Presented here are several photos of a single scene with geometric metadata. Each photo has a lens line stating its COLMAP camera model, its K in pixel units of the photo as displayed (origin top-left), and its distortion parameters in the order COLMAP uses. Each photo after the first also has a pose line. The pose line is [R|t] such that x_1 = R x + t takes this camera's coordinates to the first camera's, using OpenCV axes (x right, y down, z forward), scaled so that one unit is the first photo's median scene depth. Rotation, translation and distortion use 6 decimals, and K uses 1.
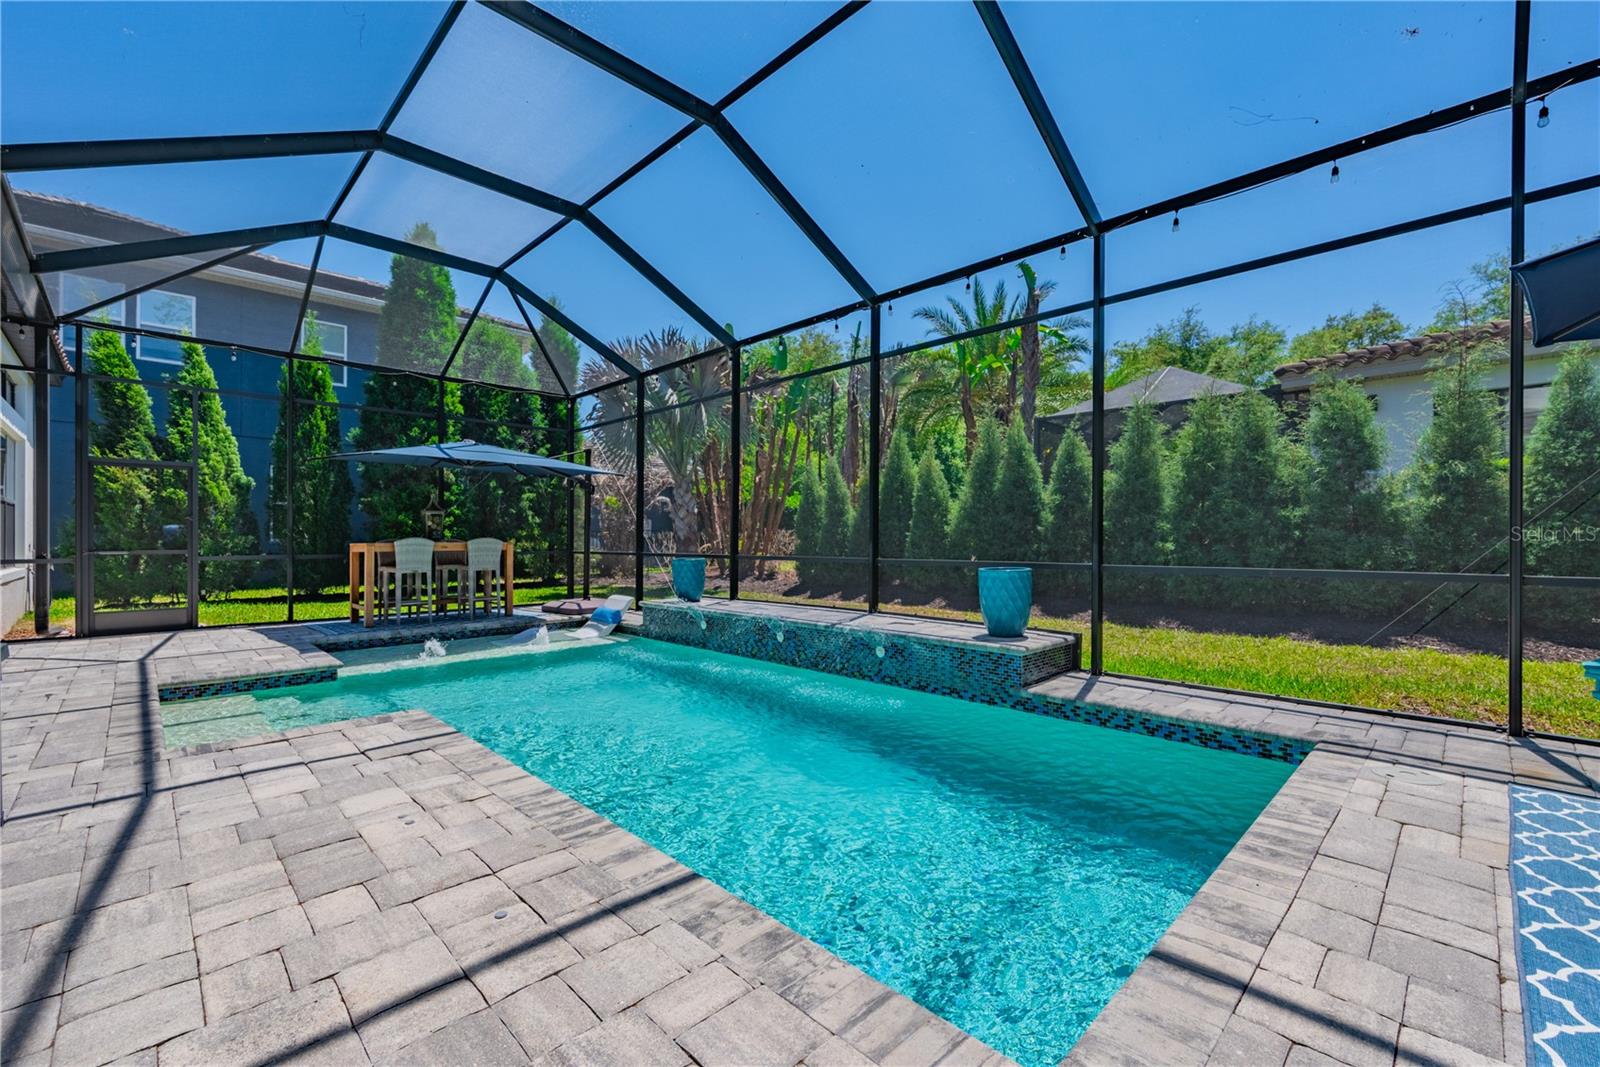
lens RADIAL K [[665.0, 0, 799.3], [0, 665.0, 534.5], [0, 0, 1]] dist [-0.001925, 0.001777]
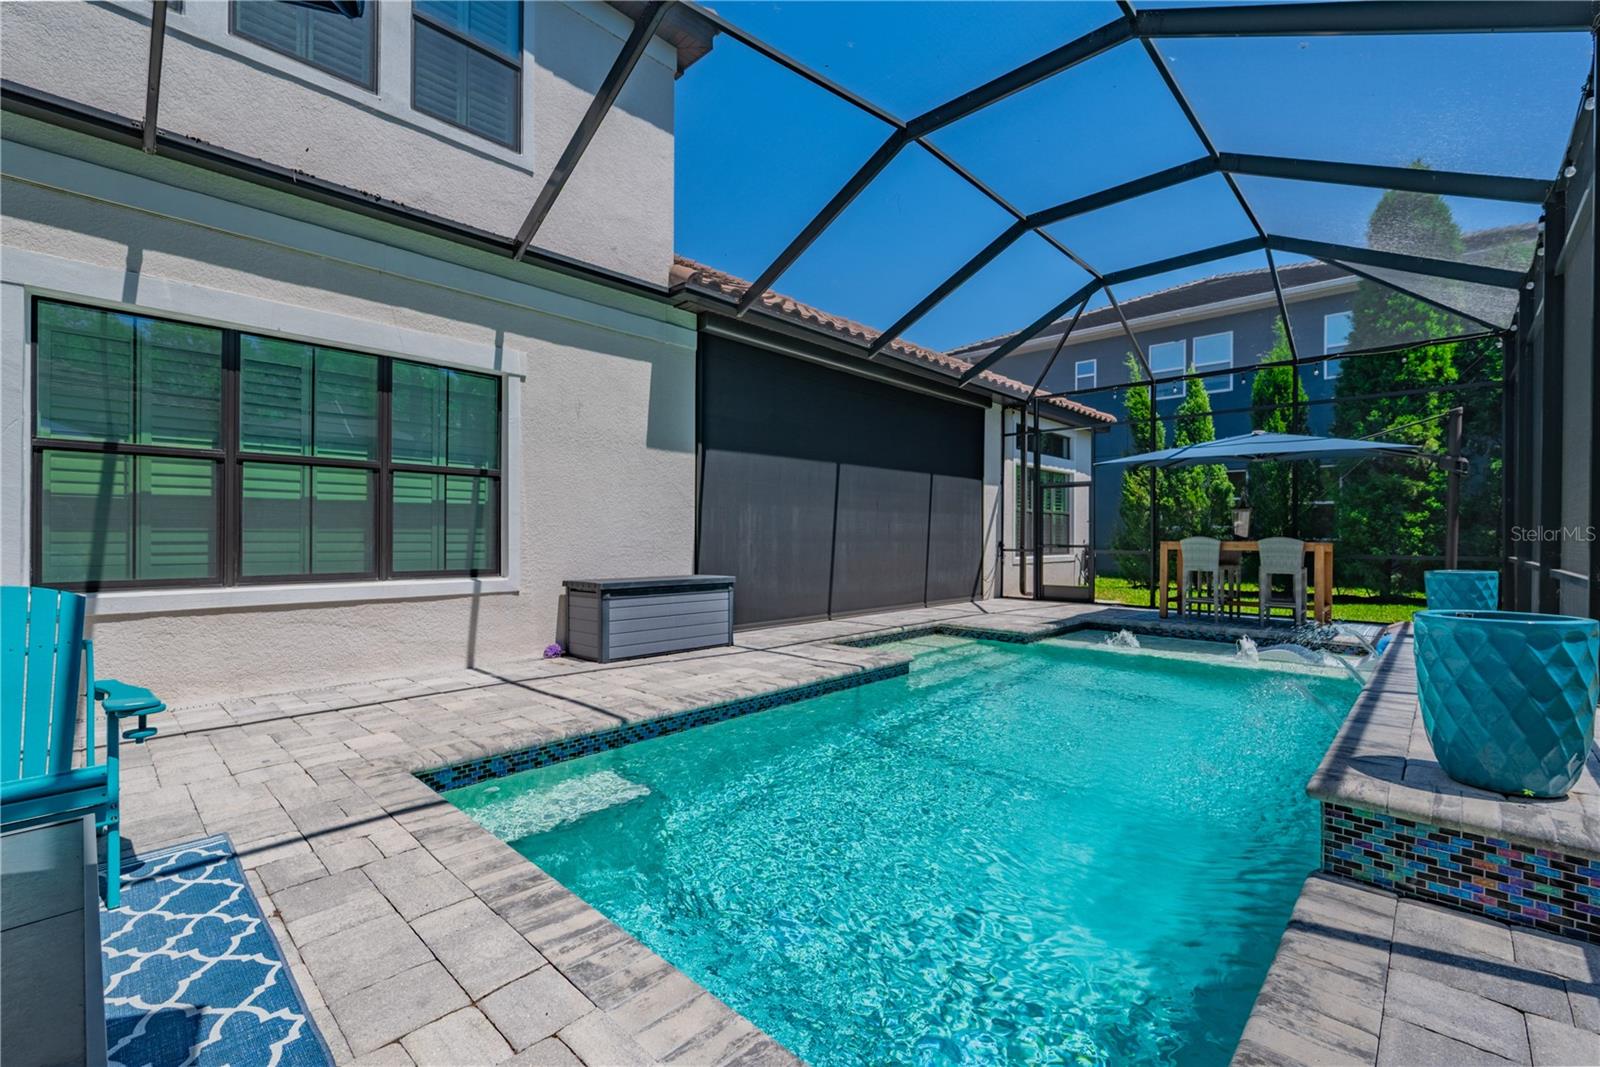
lens RADIAL K [[665.0, 0, 805.4], [0, 665.0, 534.0], [0, 0, 1]] dist [-0.001925, 0.001777]
pose [[0.053944, -0.001409, -0.998543, 0.397303], [0.002569, 0.999996, -0.001272, 0.000323], [0.998541, -0.002497, 0.053947, 0.326084]]
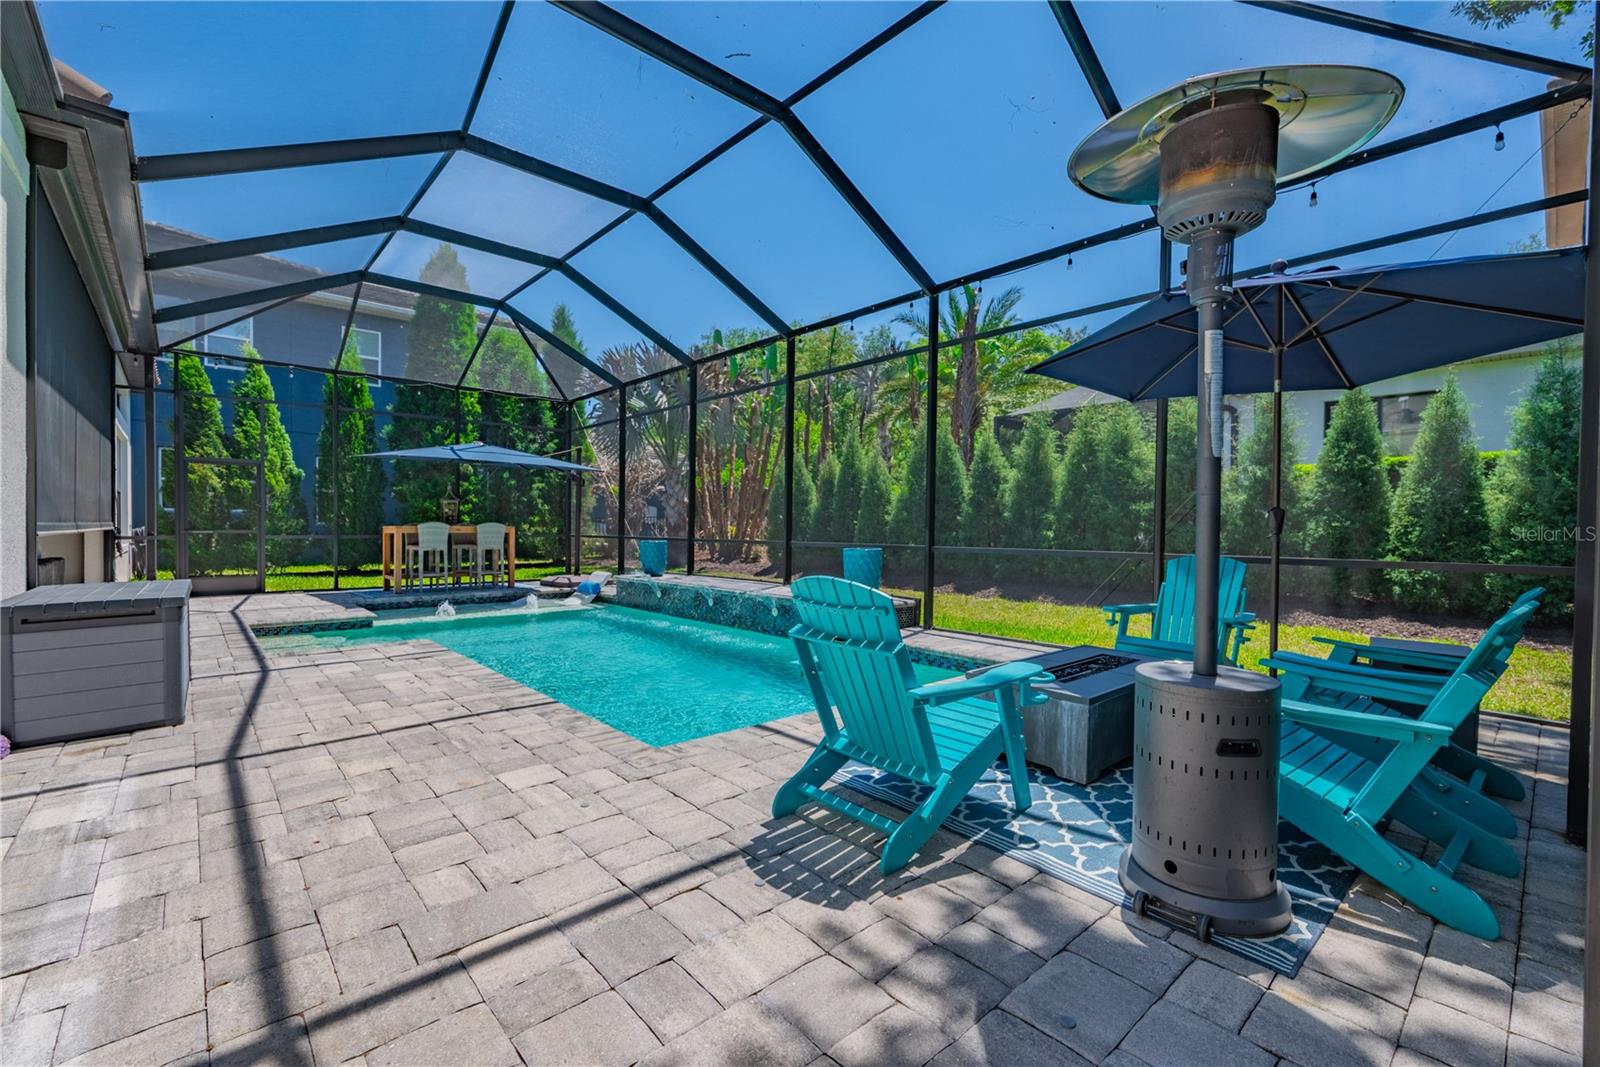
lens RADIAL K [[665.0, 0, 790.9], [0, 665.0, 534.1], [0, 0, 1]] dist [-0.001925, 0.001777]
pose [[0.998859, 0.008826, -0.046937, 0.136861], [-0.007973, 0.999800, 0.018331, -0.000420], [0.047090, -0.017935, 0.998730, -0.194417]]
